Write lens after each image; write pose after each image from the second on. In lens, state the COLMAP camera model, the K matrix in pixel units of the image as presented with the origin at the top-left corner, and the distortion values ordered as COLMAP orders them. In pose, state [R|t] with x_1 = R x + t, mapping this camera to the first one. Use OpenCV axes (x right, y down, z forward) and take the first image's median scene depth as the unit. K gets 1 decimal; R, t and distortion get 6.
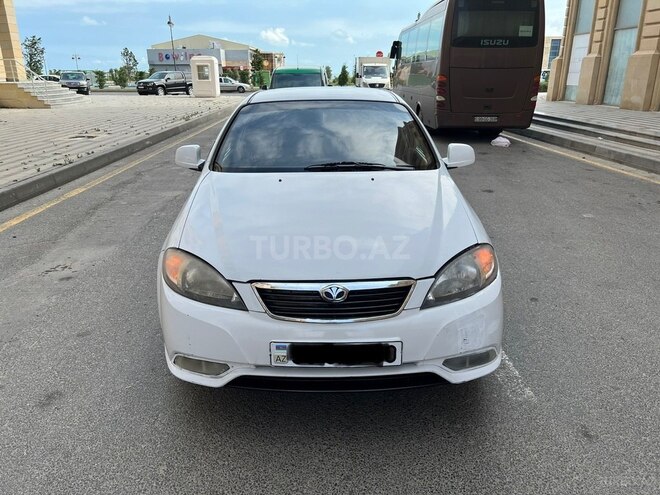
lens RADIAL K [[503.8, 0, 328.6], [0, 503.8, 251.9], [0, 0, 1]] dist [0.044491, -0.052093]
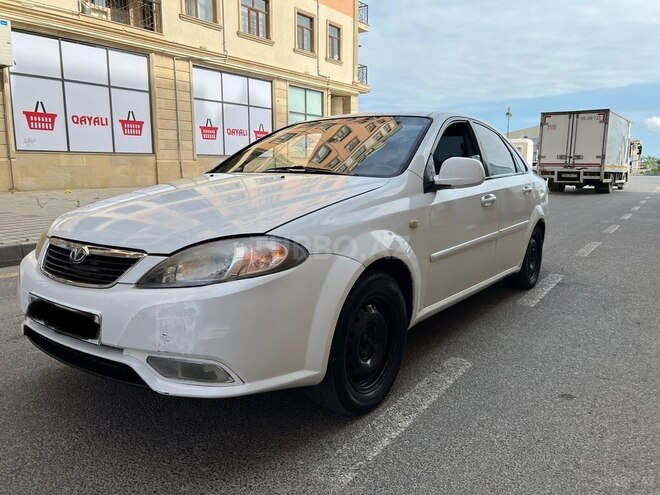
lens RADIAL K [[503.8, 0, 333.3], [0, 503.8, 244.0], [0, 0, 1]] dist [0.044491, -0.052093]
pose [[0.798479, 0.096690, -0.594208, 0.191138], [-0.203917, 0.972111, -0.115836, 0.014989], [0.566436, 0.213662, 0.795926, 0.100163]]
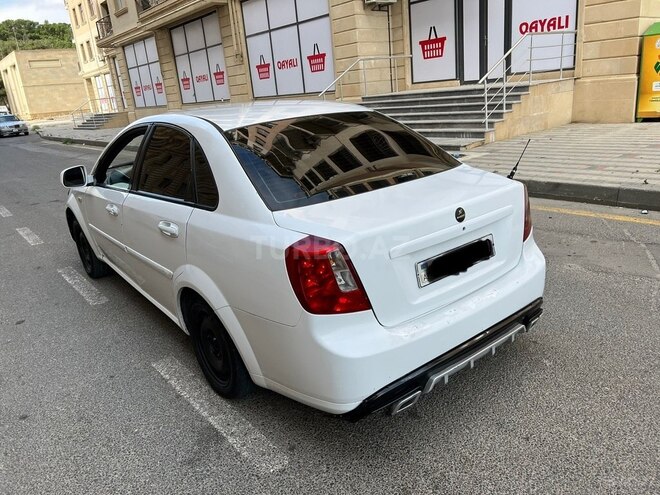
lens RADIAL K [[503.8, 0, 327.5], [0, 503.8, 238.9], [0, 0, 1]] dist [0.044491, -0.052093]
pose [[-0.796729, 0.259047, -0.546002, 0.076114], [-0.103146, 0.831928, 0.545213, -0.530808], [0.595470, 0.490705, -0.636101, 1.502042]]
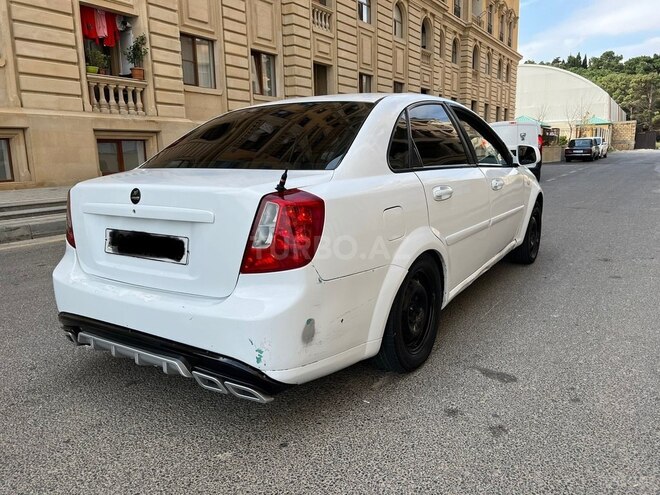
lens RADIAL K [[503.8, 0, 347.6], [0, 503.8, 239.2], [0, 0, 1]] dist [0.044491, -0.052093]
pose [[-0.836919, -0.072343, 0.542524, -0.194714], [0.207545, 0.875250, 0.436878, -0.494491], [-0.506450, 0.478229, -0.717499, 1.504565]]
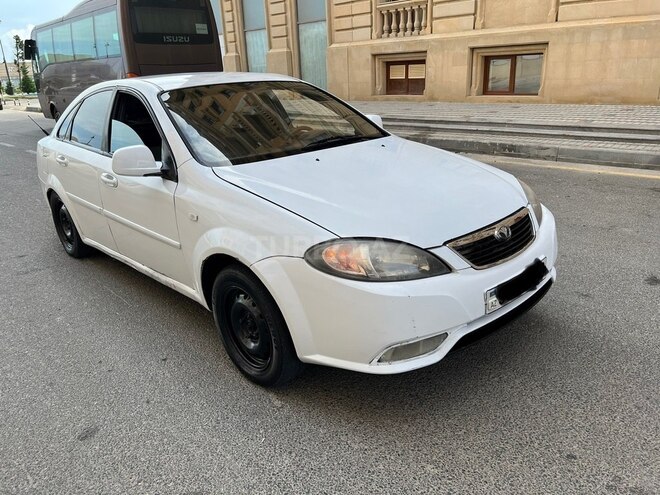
lens RADIAL K [[503.8, 0, 328.7], [0, 503.8, 245.4], [0, 0, 1]] dist [0.044491, -0.052093]
pose [[0.732629, -0.250561, 0.632830, -0.193933], [0.263405, 0.961700, 0.075829, -0.014917], [-0.627592, 0.111136, 0.770569, 0.077553]]
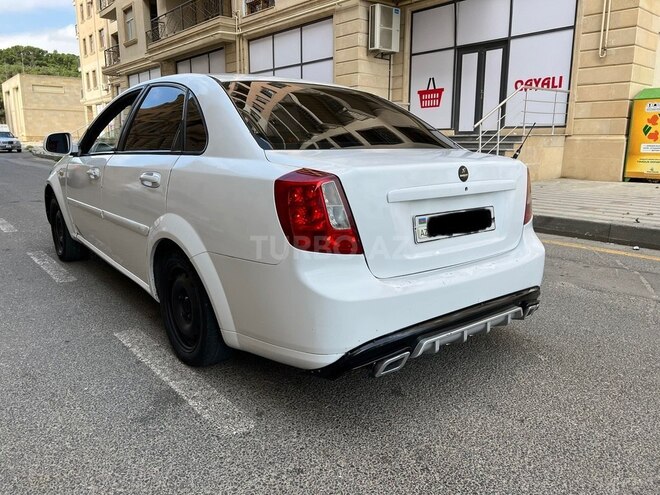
lens RADIAL K [[503.8, 0, 328.8], [0, 503.8, 237.6], [0, 0, 1]] dist [0.044491, -0.052093]
pose [[-0.796051, 0.130498, -0.590993, 0.077000], [-0.195769, 0.868463, 0.455462, -0.497098], [0.572693, 0.478269, -0.665794, 1.508439]]
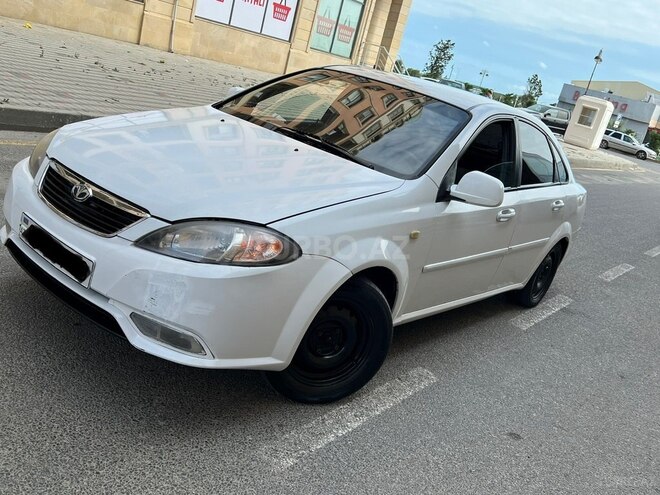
lens RADIAL K [[640.1, 0, 332.9], [0, 640.1, 250.3], [0, 0, 1]] dist [0.018213, 0.000000]
pose [[0.744797, 0.377085, -0.550530, 0.213984], [-0.445011, 0.895454, 0.011297, -0.008949], [0.497234, 0.236578, 0.834739, 0.049189]]
